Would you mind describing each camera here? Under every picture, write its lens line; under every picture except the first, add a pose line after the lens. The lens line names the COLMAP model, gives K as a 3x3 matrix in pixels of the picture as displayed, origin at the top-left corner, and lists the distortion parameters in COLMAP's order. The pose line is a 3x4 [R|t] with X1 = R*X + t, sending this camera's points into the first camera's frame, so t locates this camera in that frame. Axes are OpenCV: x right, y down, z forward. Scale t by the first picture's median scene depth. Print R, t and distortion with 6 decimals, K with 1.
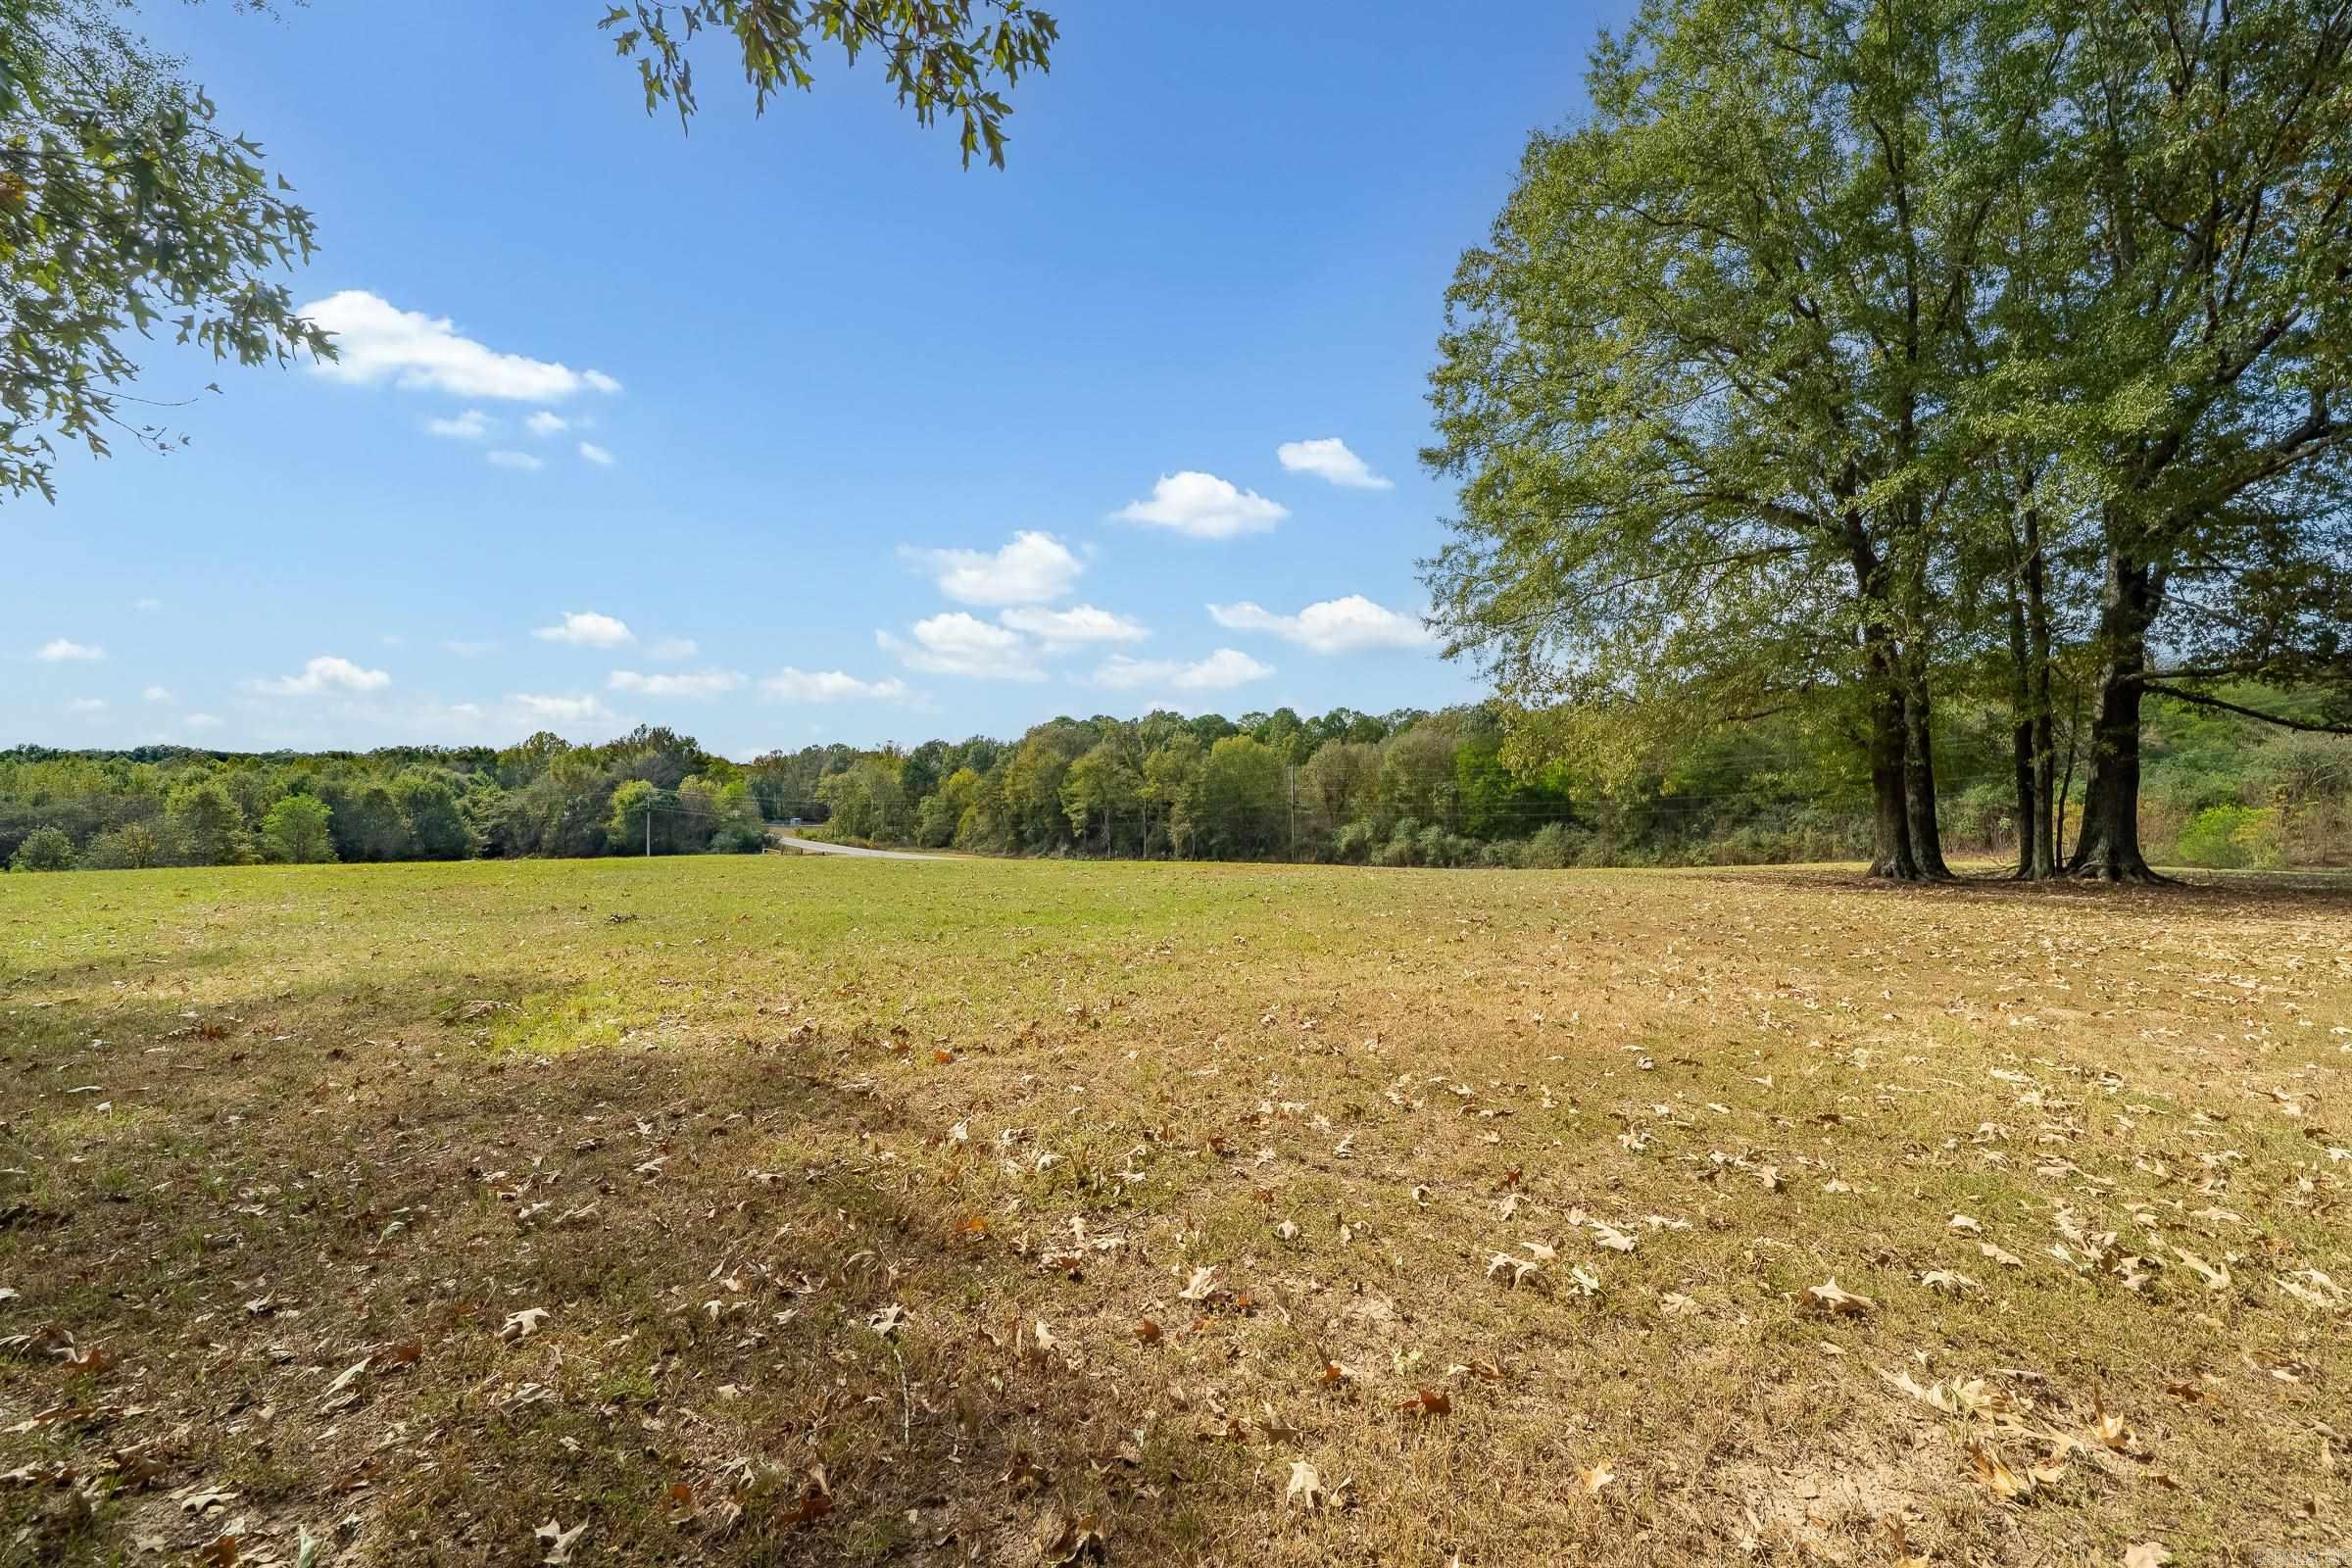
lens RADIAL K [[883.2, 0, 1173.4], [0, 883.2, 790.5], [0, 0, 1]] dist [-0.001556, -0.000279]
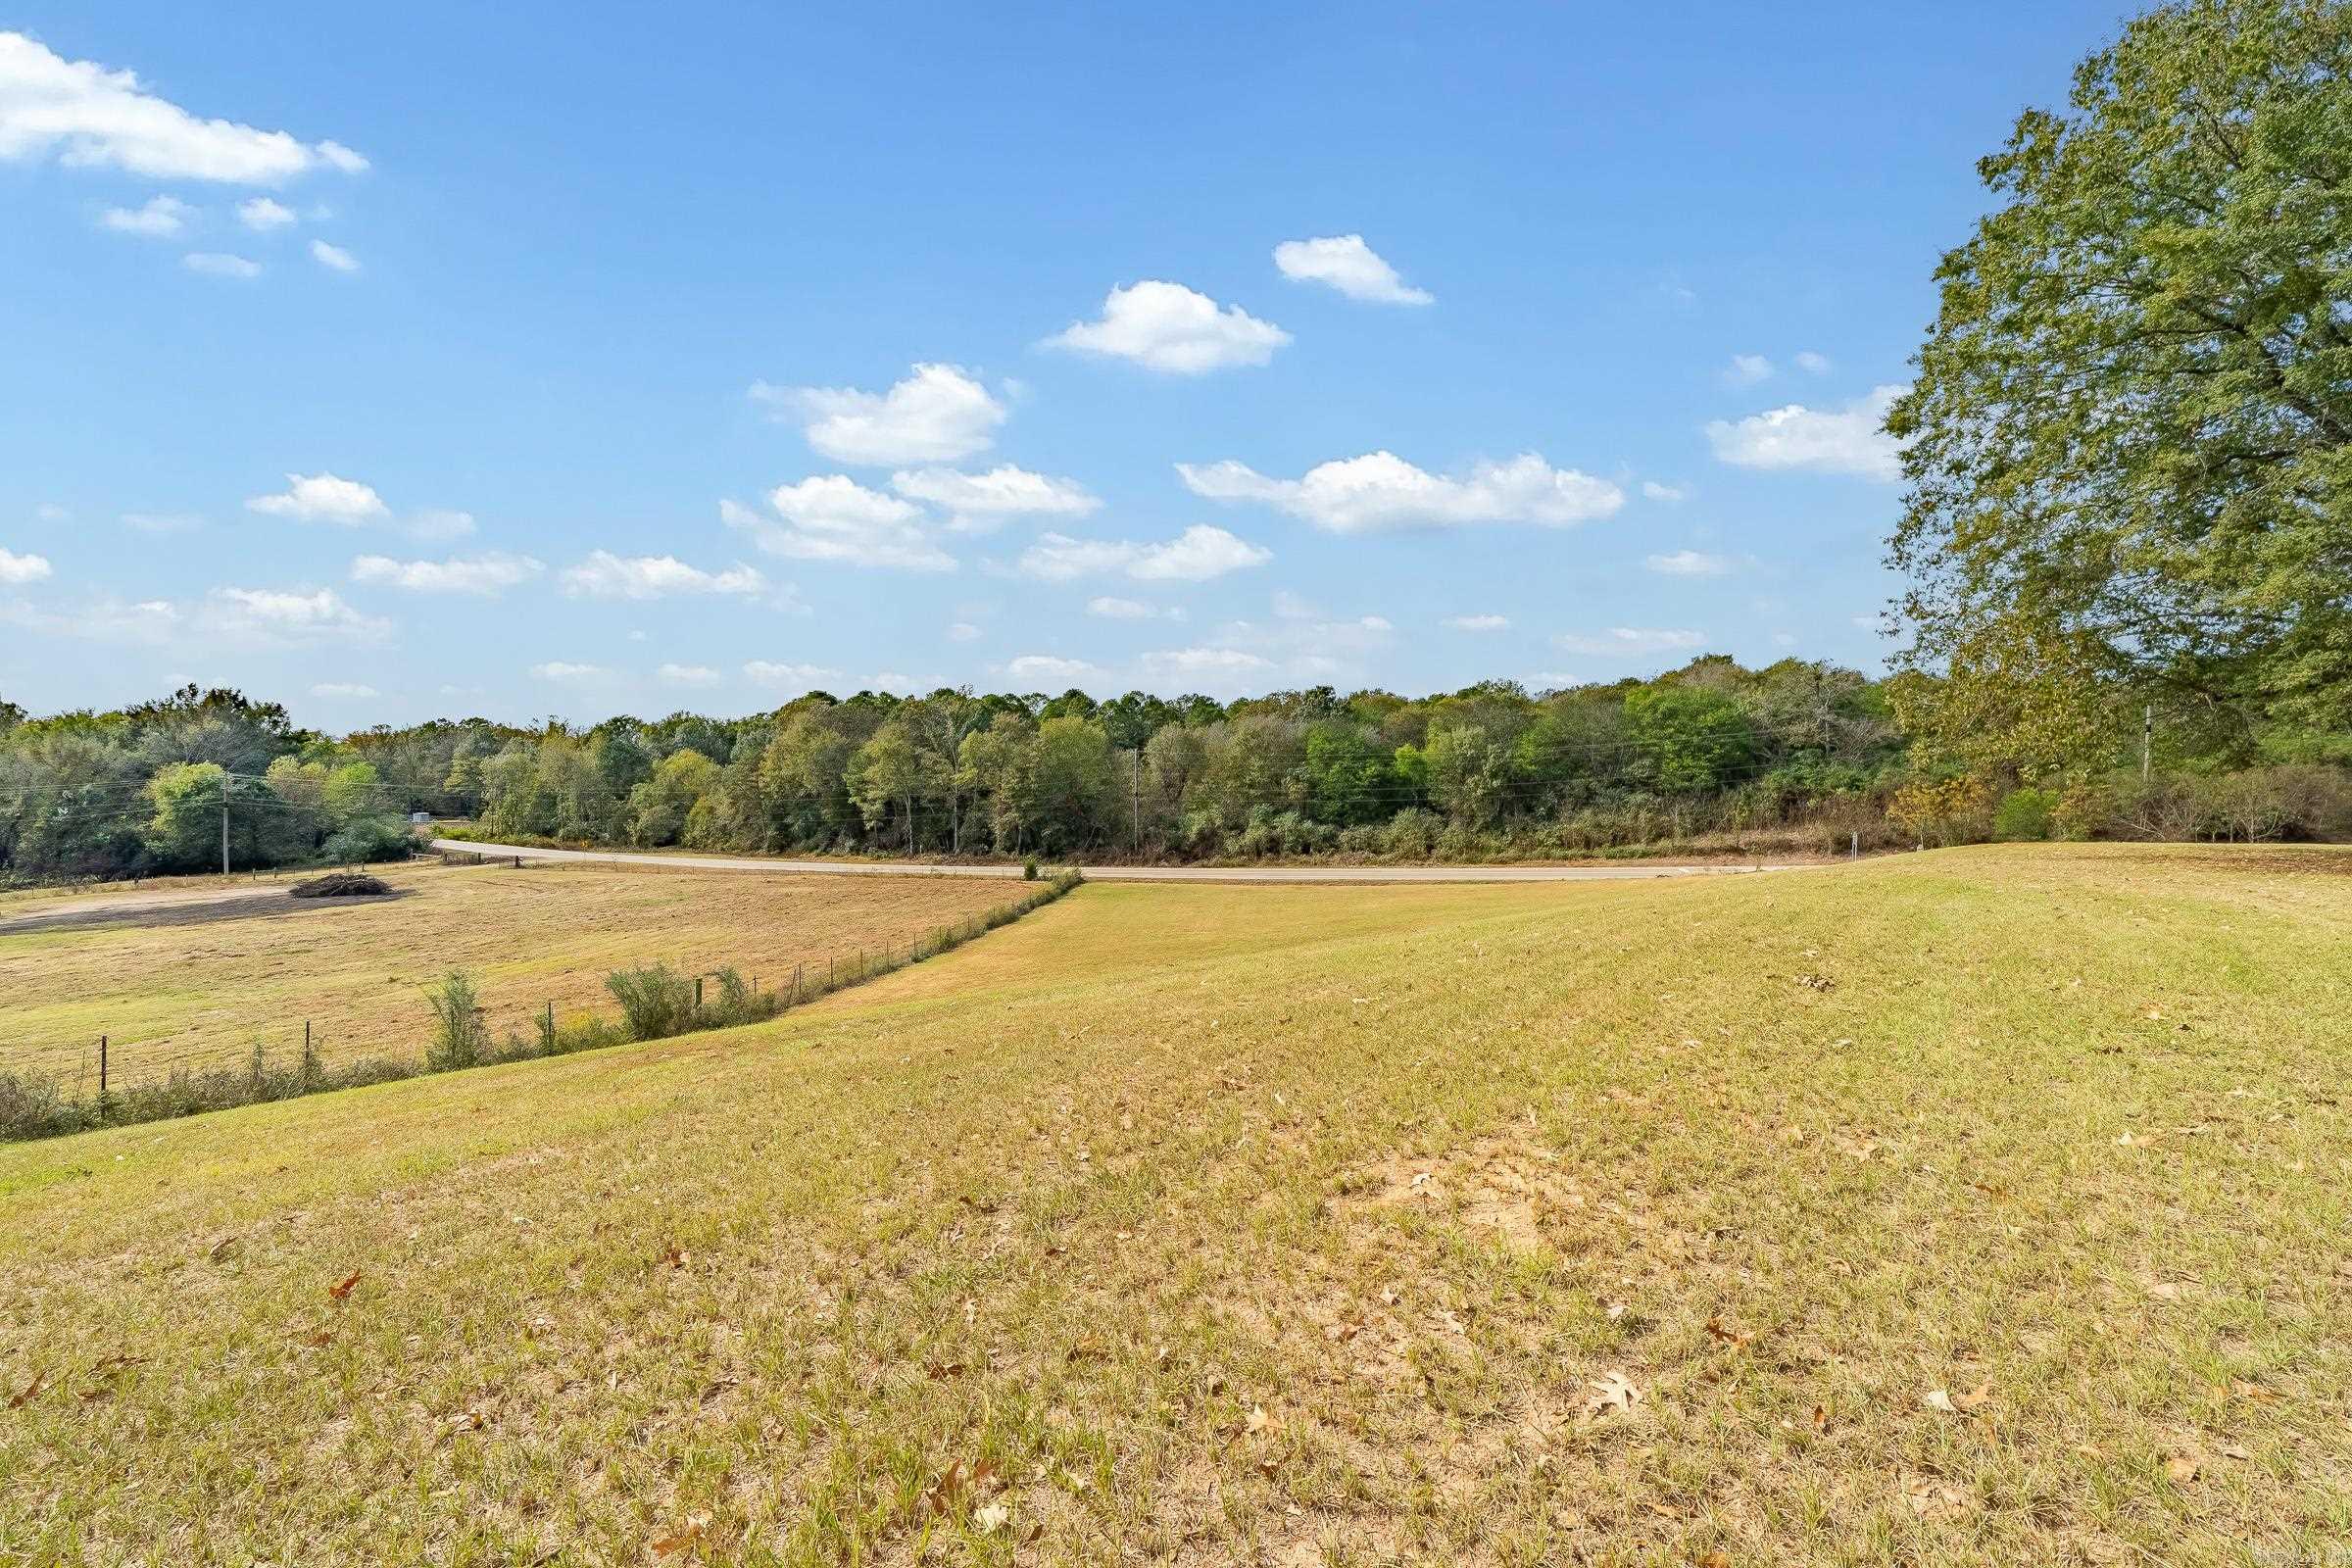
lens RADIAL K [[883.2, 0, 1178.2], [0, 883.2, 777.0], [0, 0, 1]] dist [-0.001556, -0.000279]
pose [[0.942135, -0.000812, 0.335232, -0.116987], [0.000620, 1.000000, 0.000680, 0.000051], [-0.335232, -0.000433, 0.942135, 0.090504]]
